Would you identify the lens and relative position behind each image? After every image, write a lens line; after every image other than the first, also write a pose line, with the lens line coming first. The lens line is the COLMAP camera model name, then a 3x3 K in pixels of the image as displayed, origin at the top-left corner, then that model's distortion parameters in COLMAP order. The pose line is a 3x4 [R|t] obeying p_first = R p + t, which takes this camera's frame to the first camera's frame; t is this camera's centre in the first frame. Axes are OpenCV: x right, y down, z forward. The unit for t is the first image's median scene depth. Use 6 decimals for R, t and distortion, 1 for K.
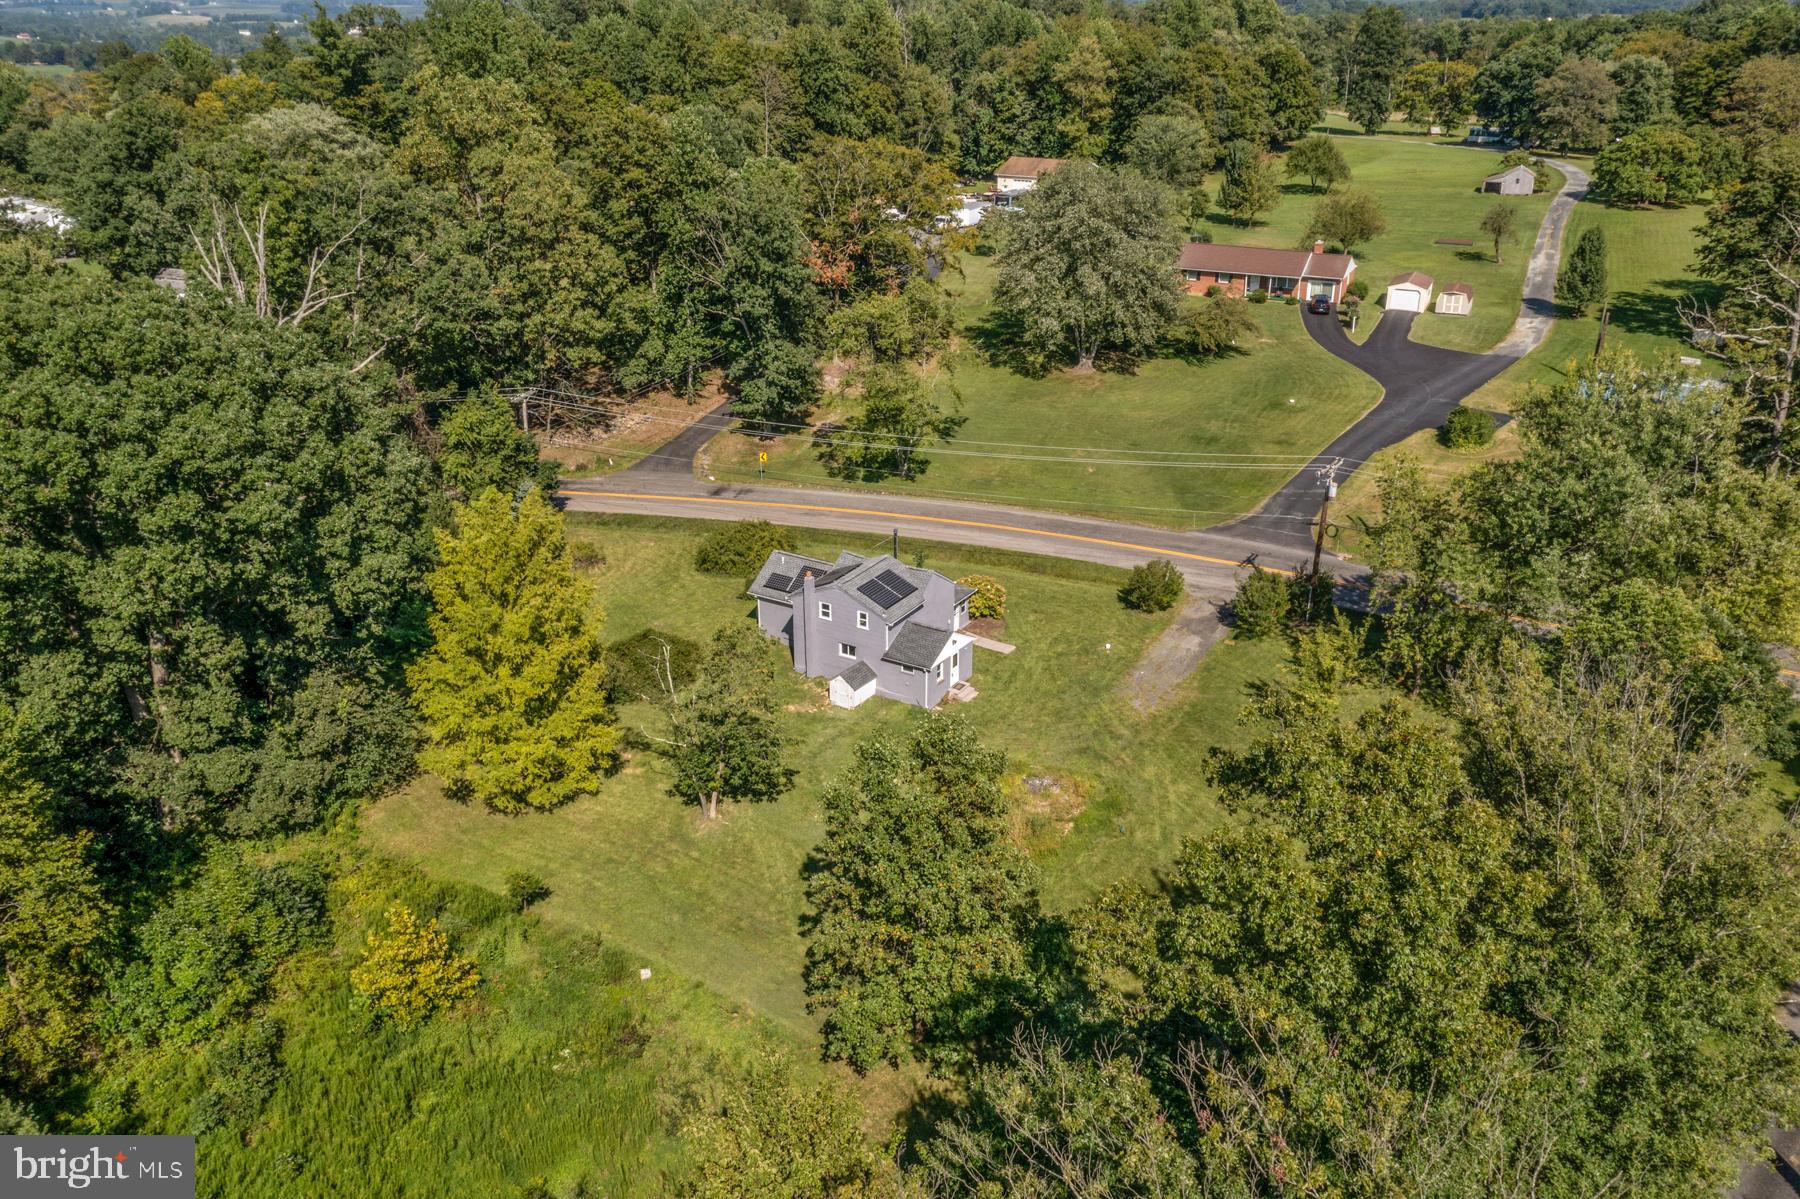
lens RADIAL K [[1423.8, 0, 902.7], [0, 1423.8, 600.9], [0, 0, 1]] dist [-0.012486, 0.009757]
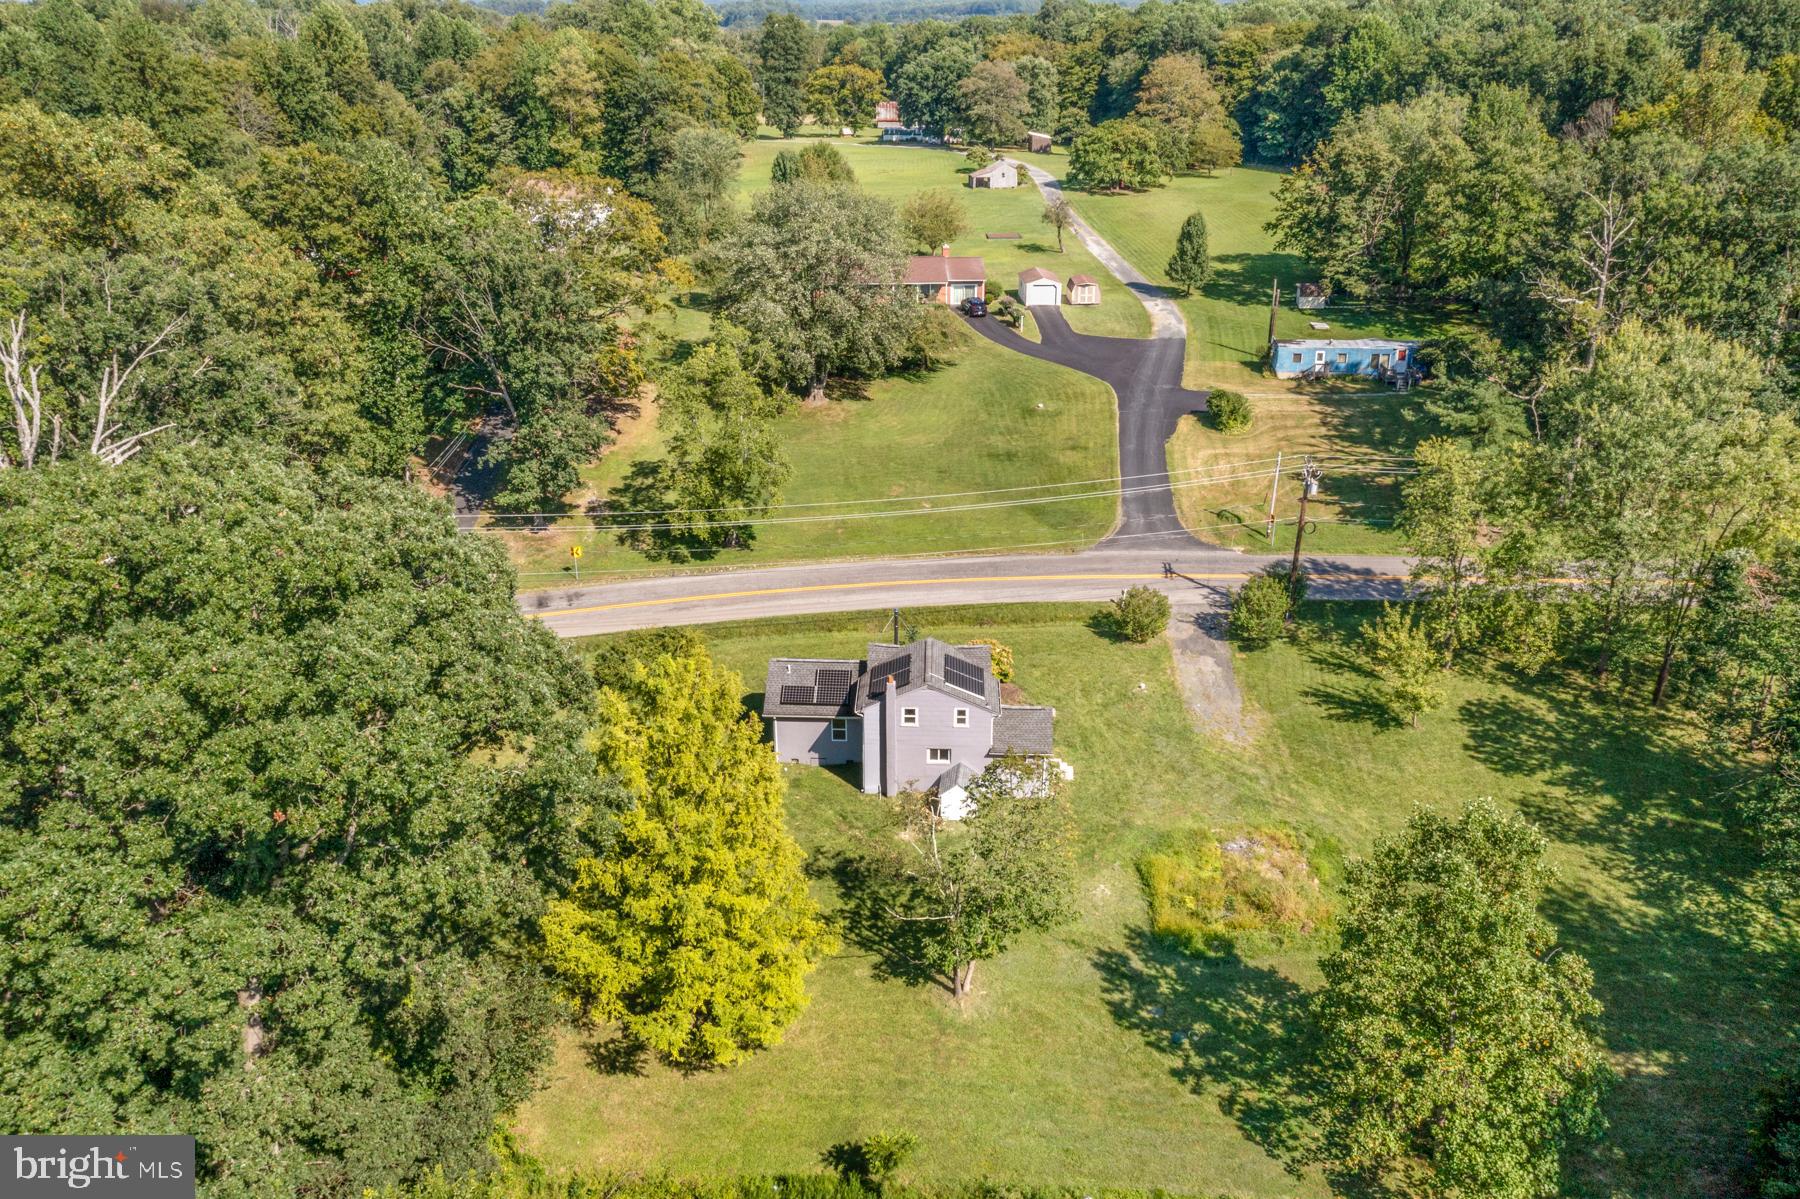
lens RADIAL K [[1423.8, 0, 902.7], [0, 1423.8, 600.9], [0, 0, 1]] dist [-0.012486, 0.009757]
pose [[0.874426, -0.187848, 0.447316, -0.161407], [0.190045, 0.980942, 0.040437, -0.036503], [-0.446387, 0.049651, 0.893461, 0.086931]]
